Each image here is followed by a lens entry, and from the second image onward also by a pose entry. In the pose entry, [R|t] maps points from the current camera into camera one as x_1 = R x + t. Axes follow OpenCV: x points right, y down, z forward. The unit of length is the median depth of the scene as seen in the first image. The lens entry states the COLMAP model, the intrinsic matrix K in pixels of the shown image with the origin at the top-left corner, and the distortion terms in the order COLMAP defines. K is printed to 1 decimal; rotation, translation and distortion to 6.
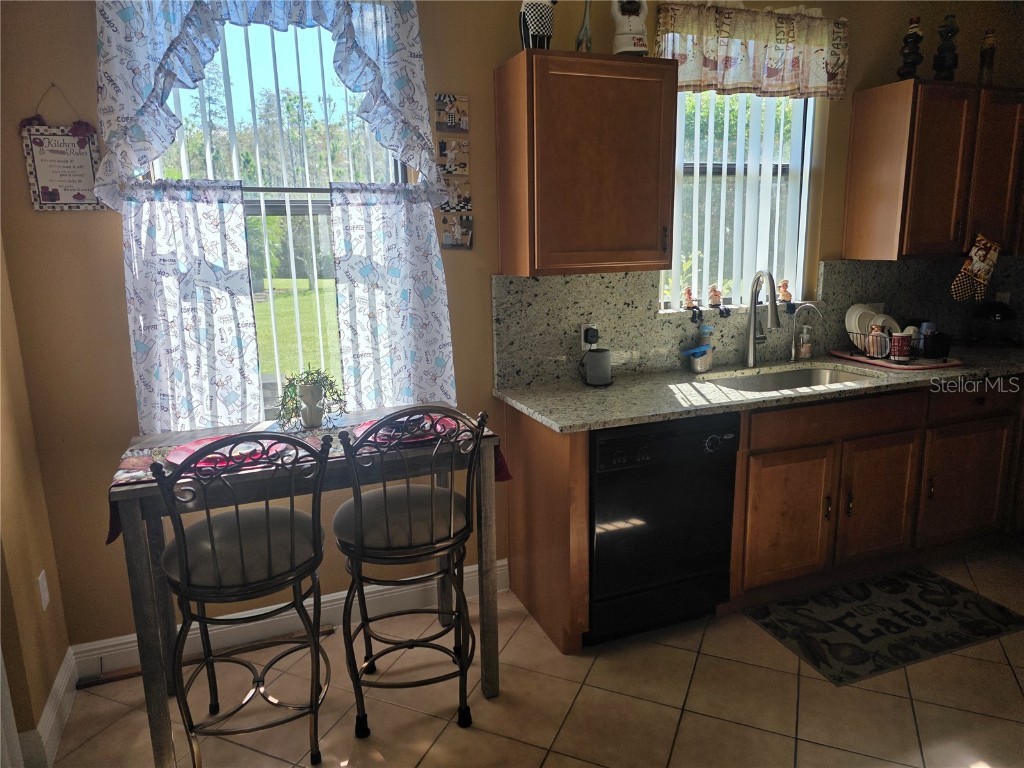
lens RADIAL K [[687.4, 0, 516.9], [0, 687.4, 380.3], [0, 0, 1]] dist [0.067701, -0.067349]
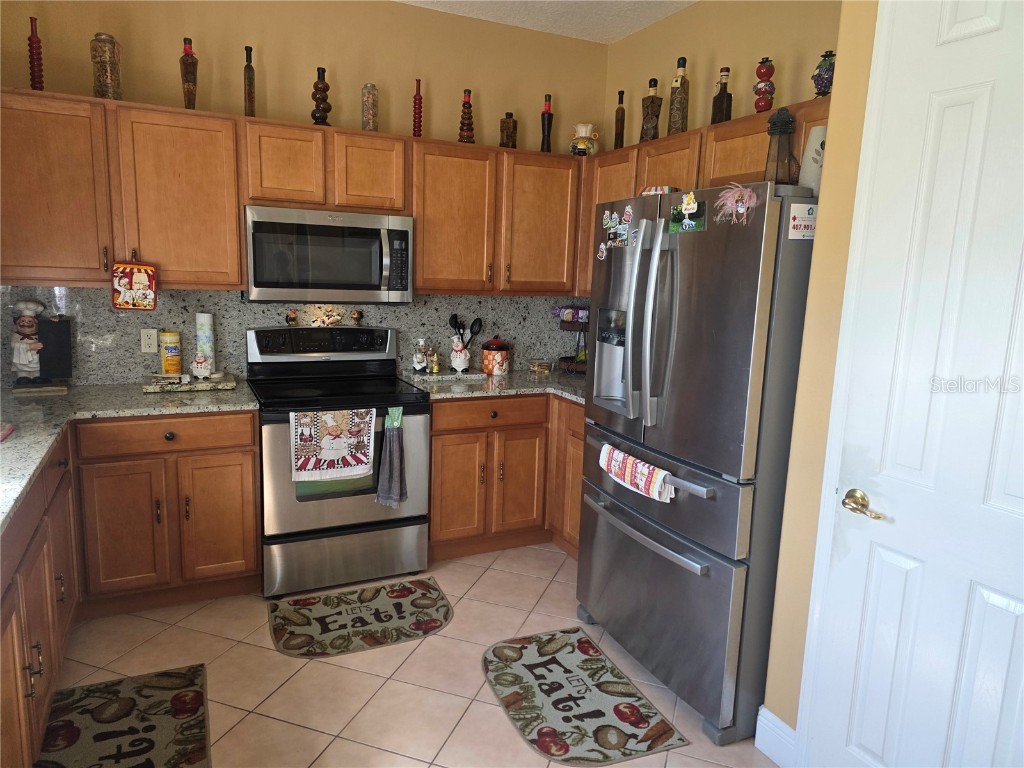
lens RADIAL K [[677.3, 0, 512.0], [0, 677.3, 384.0], [0, 0, 1]] dist [0.073020, -0.065498]
pose [[-0.073006, -0.143782, 0.986913, -0.170926], [0.166844, 0.973848, 0.154220, -0.104788], [-0.983277, 0.175919, -0.047107, 0.535290]]
